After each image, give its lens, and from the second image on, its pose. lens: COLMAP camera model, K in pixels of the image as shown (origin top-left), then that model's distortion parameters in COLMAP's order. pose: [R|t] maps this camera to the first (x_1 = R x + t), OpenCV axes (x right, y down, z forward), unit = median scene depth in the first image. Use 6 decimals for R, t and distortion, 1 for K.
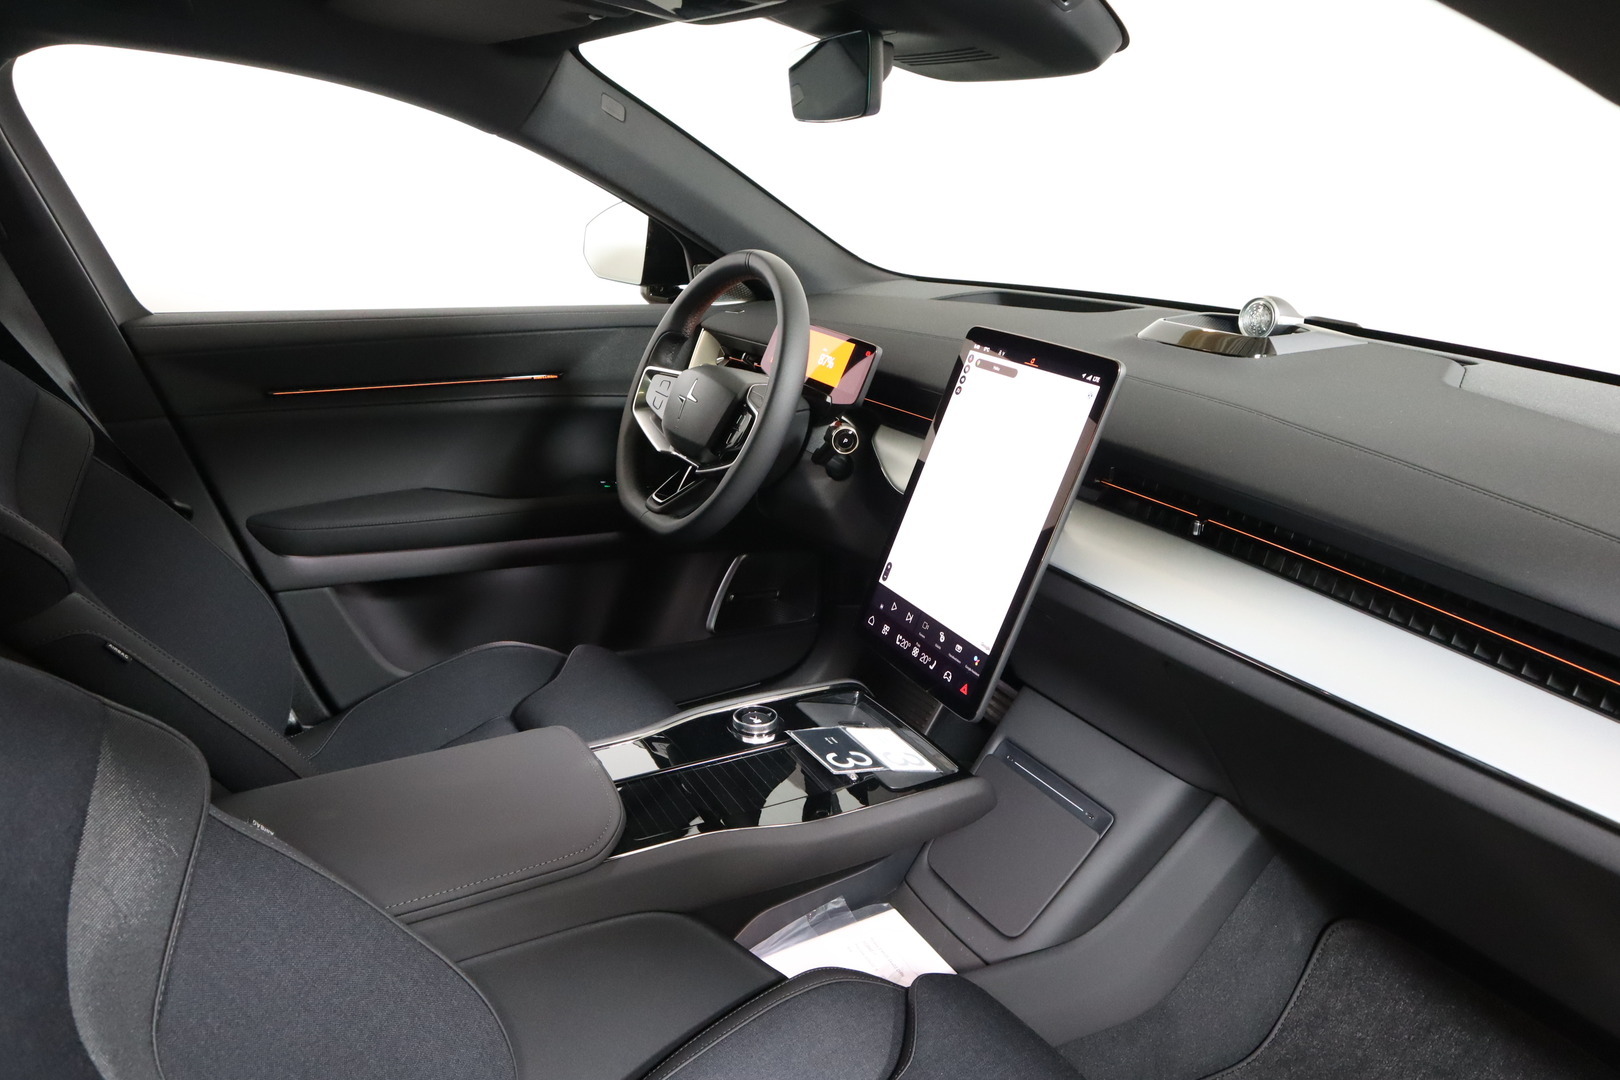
lens RADIAL K [[1125.5, 0, 811.3], [0, 1125.5, 531.1], [0, 0, 1]] dist [0.003701, -0.000614]
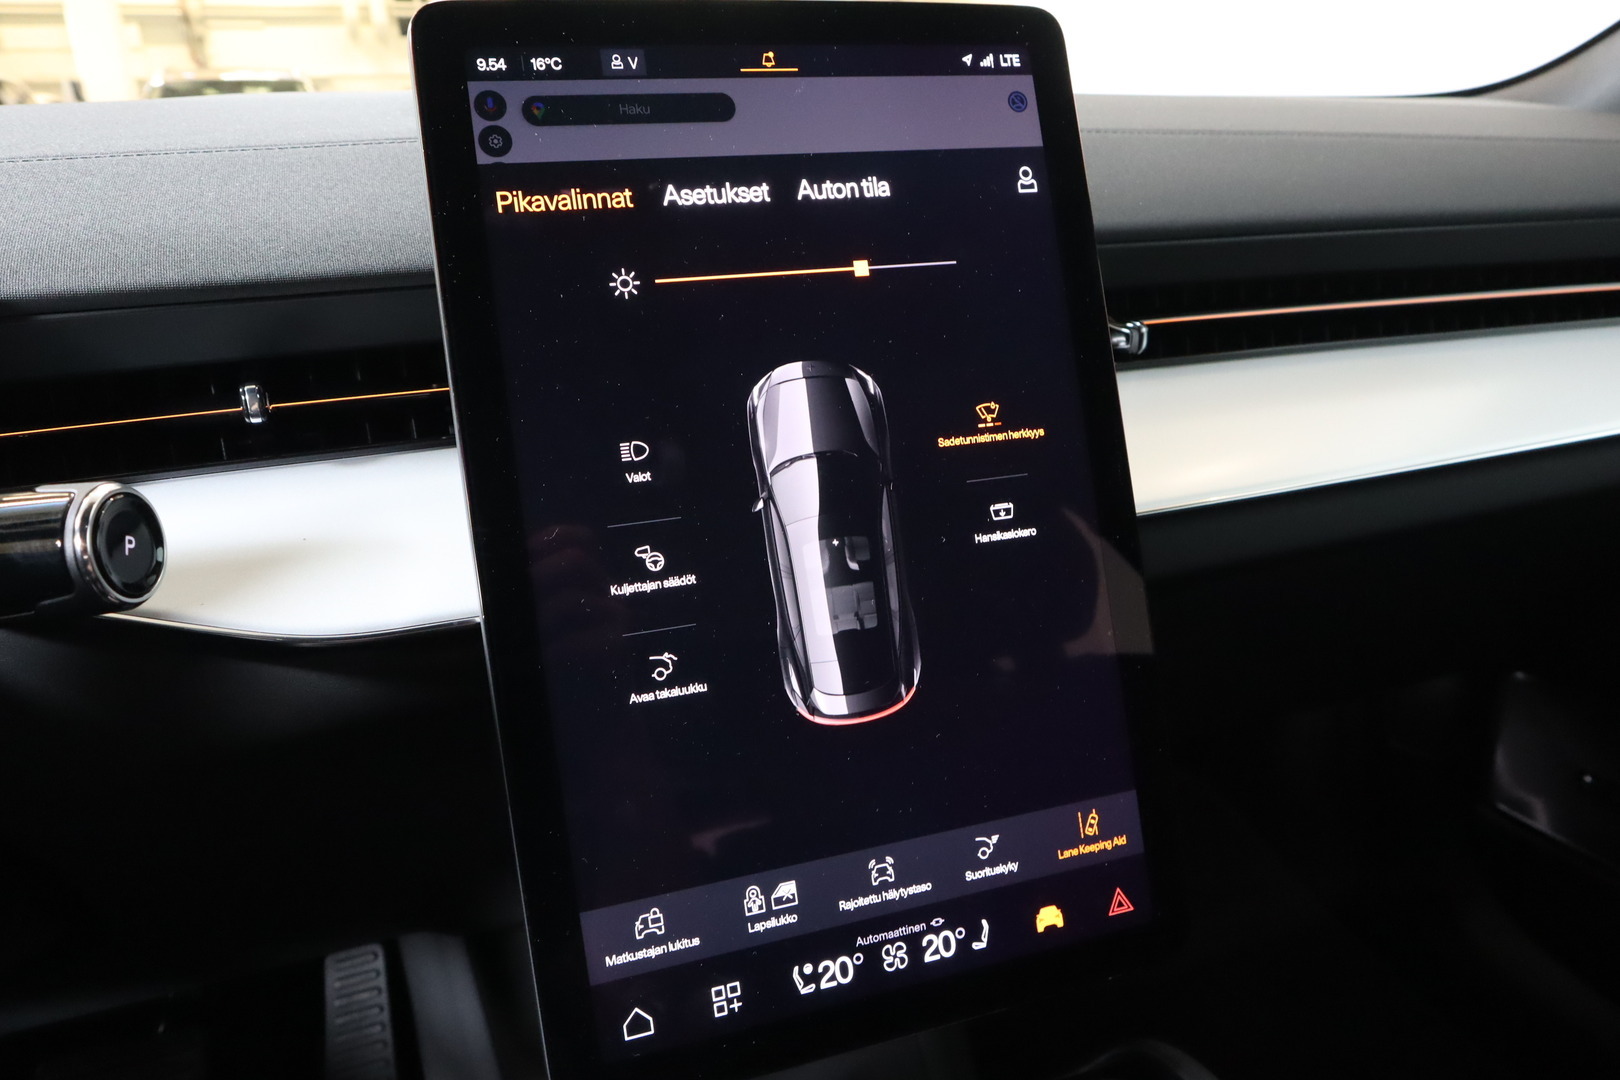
lens RADIAL K [[1125.5, 0, 811.3], [0, 1125.5, 531.1], [0, 0, 1]] dist [0.003701, -0.000614]
pose [[0.146366, -0.366747, 0.918735, -0.171826], [0.340954, 0.890532, 0.301171, -0.114748], [-0.928616, 0.269165, 0.255387, 0.888555]]
